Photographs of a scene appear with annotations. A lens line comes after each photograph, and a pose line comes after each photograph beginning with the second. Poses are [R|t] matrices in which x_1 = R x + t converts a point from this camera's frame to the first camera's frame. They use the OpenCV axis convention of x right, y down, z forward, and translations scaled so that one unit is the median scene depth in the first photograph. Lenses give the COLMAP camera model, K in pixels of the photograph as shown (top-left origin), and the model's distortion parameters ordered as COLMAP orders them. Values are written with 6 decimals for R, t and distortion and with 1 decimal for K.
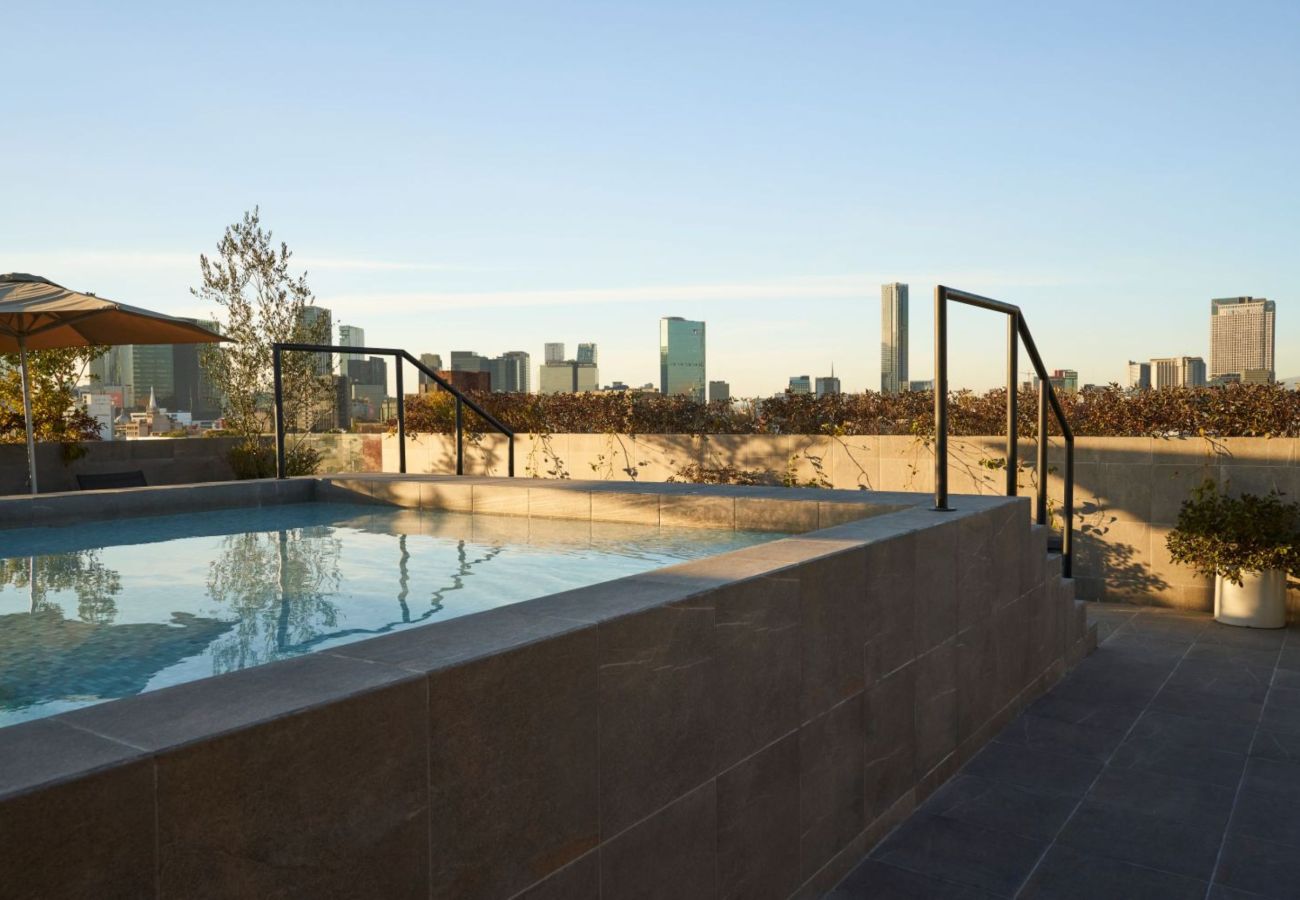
lens RADIAL K [[969.3, 0, 666.4], [0, 969.3, 443.2], [0, 0, 1]] dist [0.003432, 0.006900]
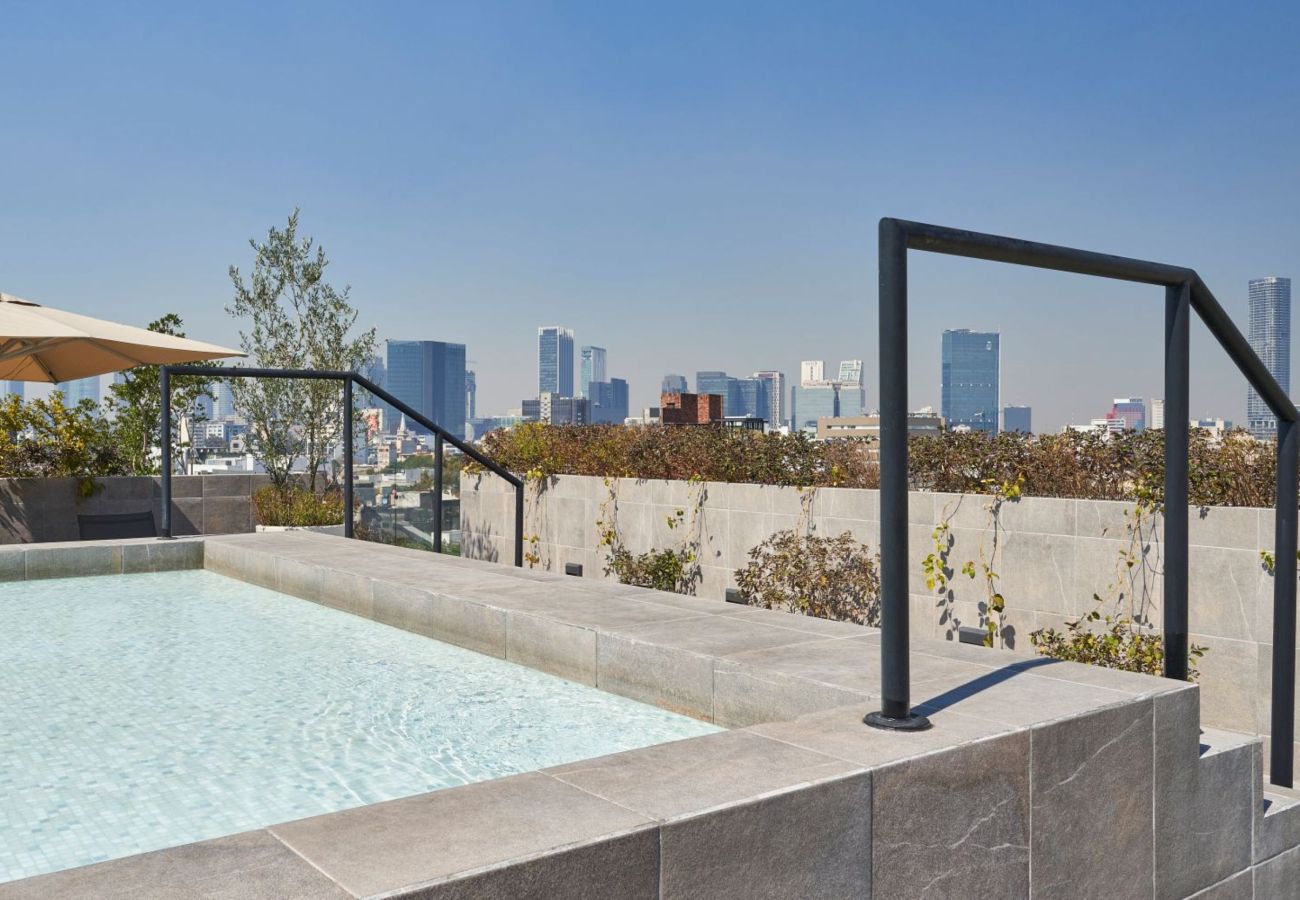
lens RADIAL K [[969.3, 0, 666.4], [0, 969.3, 443.2], [0, 0, 1]] dist [0.003432, 0.006900]
pose [[0.929154, 0.015640, -0.369361, 0.222648], [-0.023012, 0.999614, -0.015561, -0.031183], [0.368975, 0.022958, 0.929156, 0.345605]]
